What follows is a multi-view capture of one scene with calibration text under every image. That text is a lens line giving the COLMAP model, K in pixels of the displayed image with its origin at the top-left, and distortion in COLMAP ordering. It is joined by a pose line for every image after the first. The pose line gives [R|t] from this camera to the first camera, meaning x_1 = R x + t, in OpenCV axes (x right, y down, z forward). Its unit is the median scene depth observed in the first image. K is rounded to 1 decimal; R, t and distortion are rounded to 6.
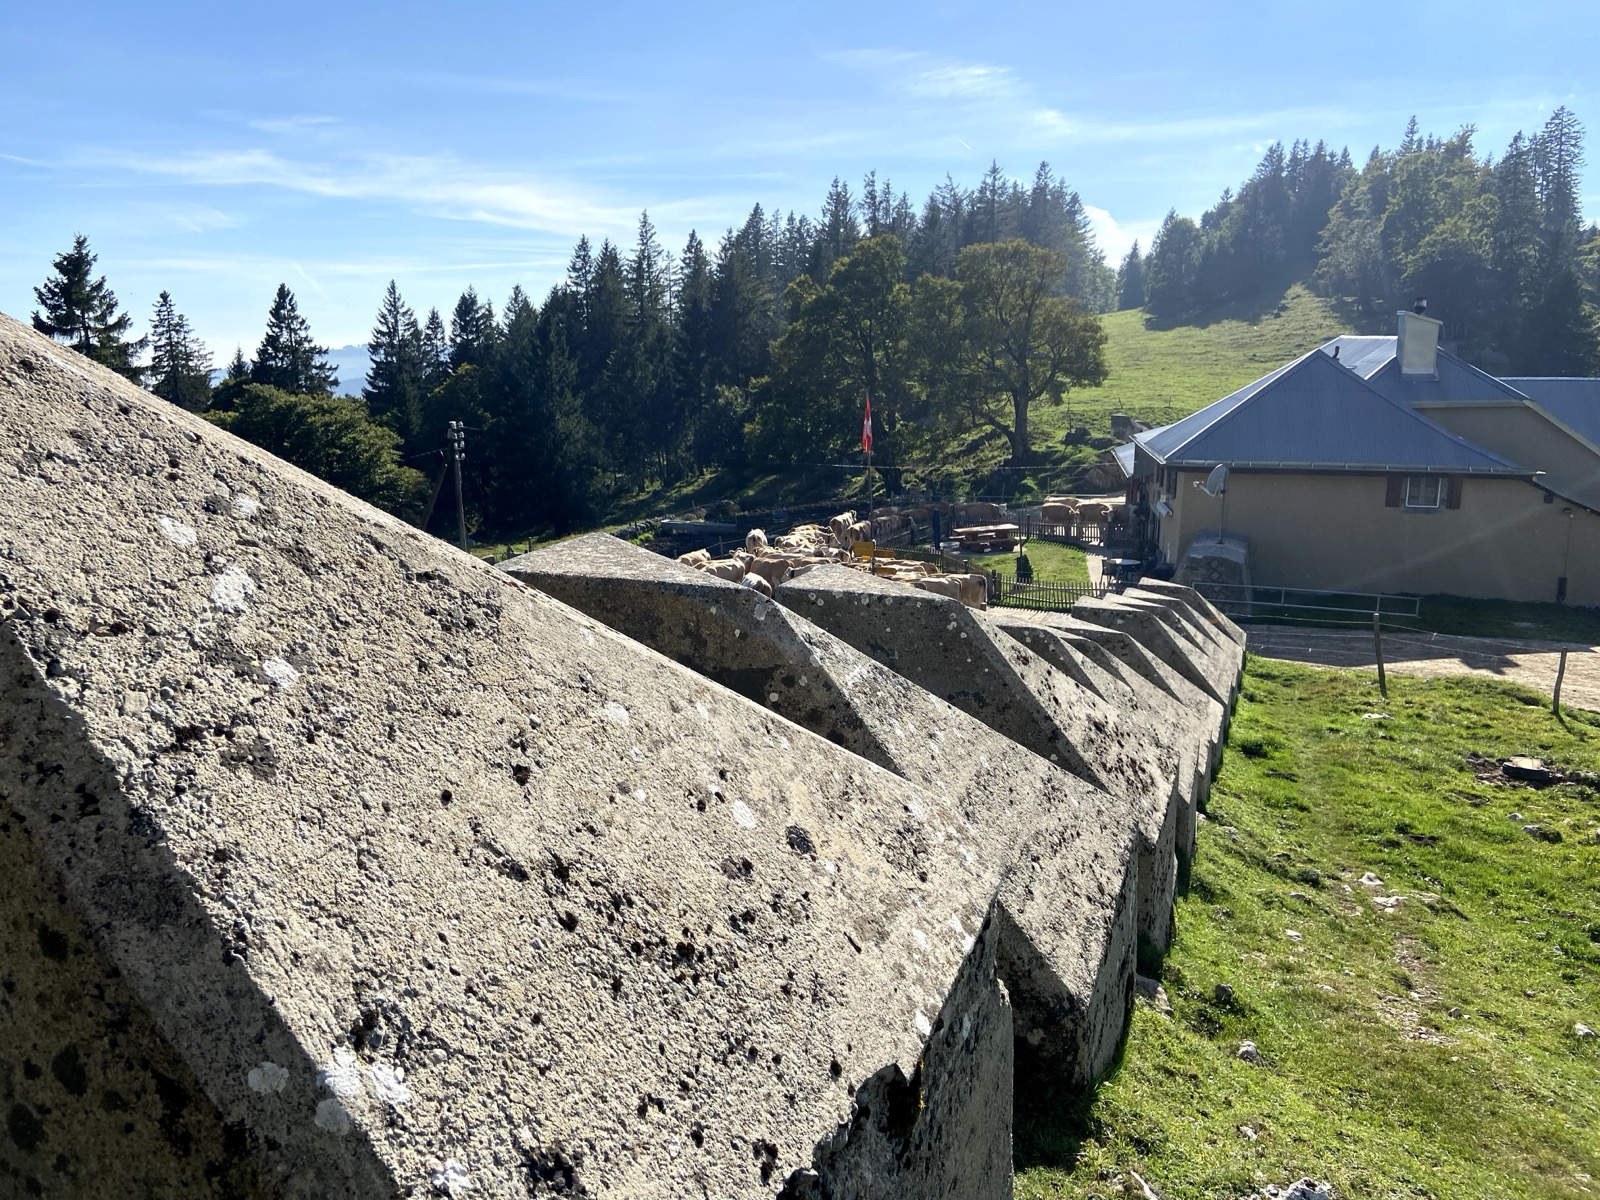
lens RADIAL K [[1254.9, 0, 795.0], [0, 1254.9, 603.5], [0, 0, 1]] dist [0.063130, -0.039176]
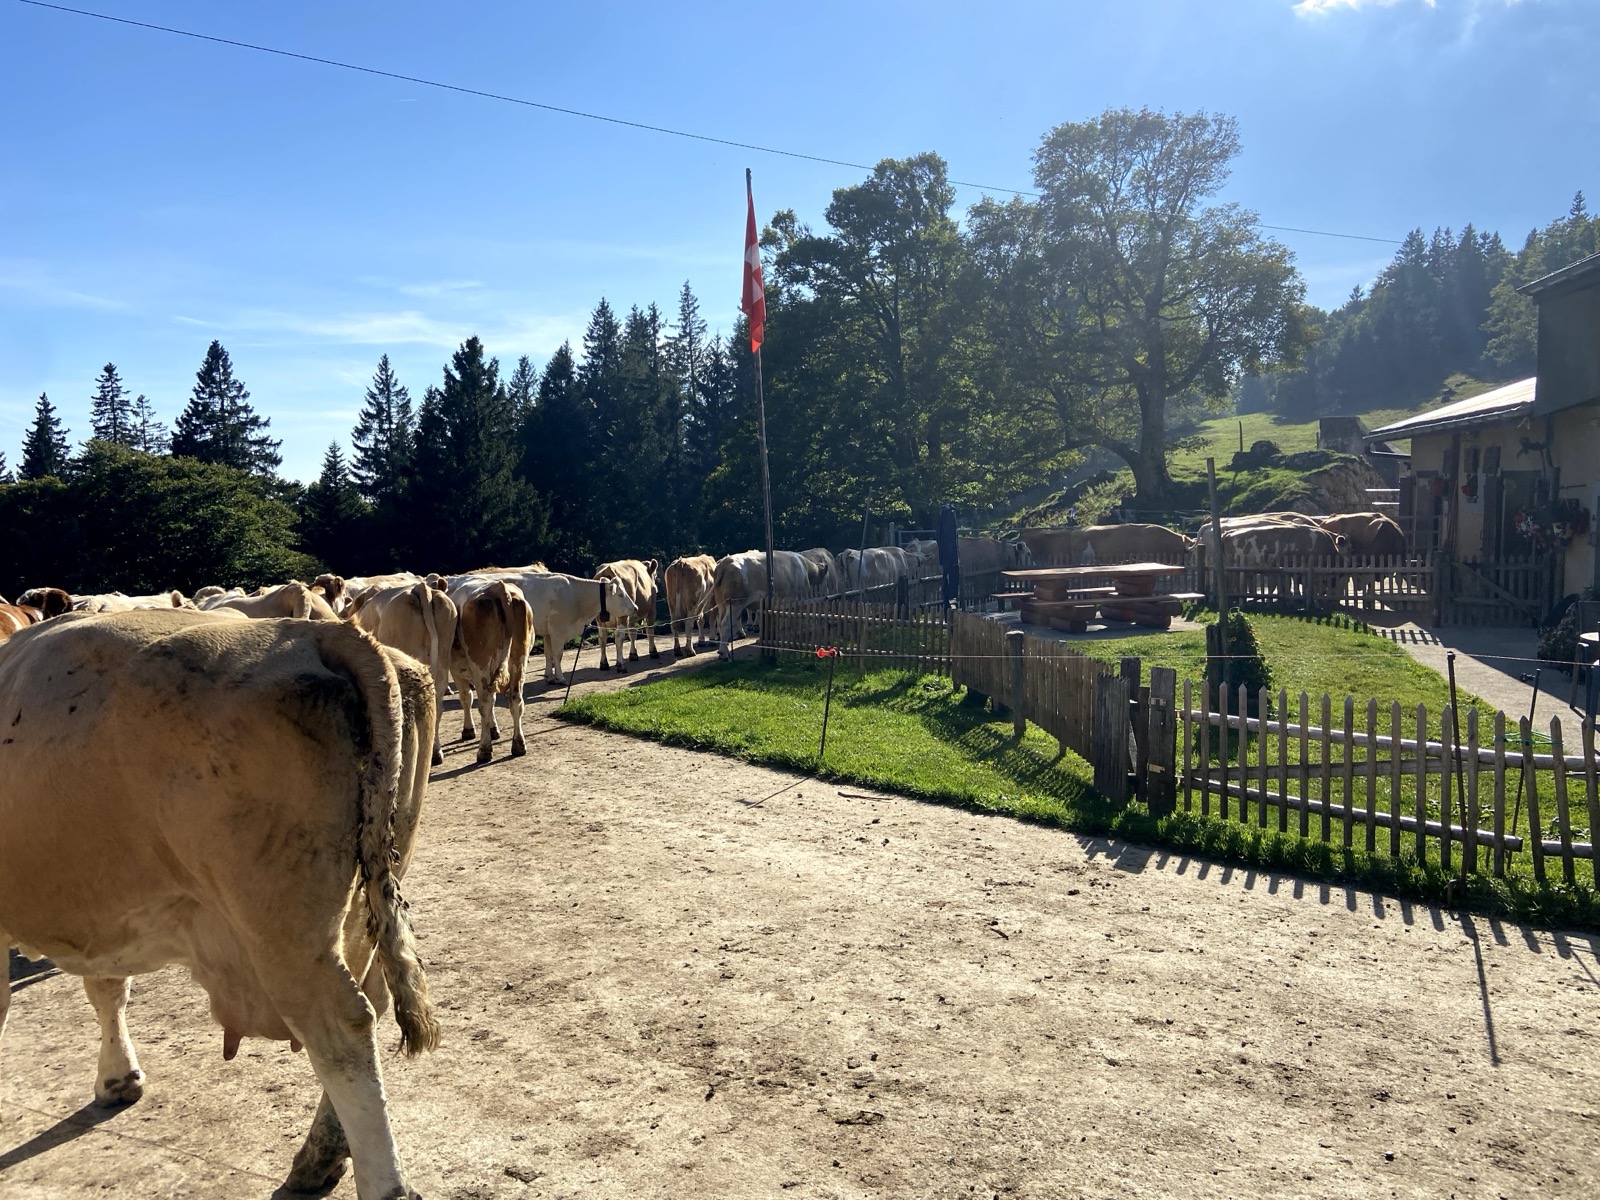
lens RADIAL K [[1220.1, 0, 804.8], [0, 1220.1, 597.3], [0, 0, 1]] dist [0.014364, -0.005721]
pose [[0.996608, 0.003879, -0.082209, 0.044539], [-0.013098, 0.993633, -0.111901, -0.004563], [0.081252, 0.112598, 0.990313, 0.292382]]
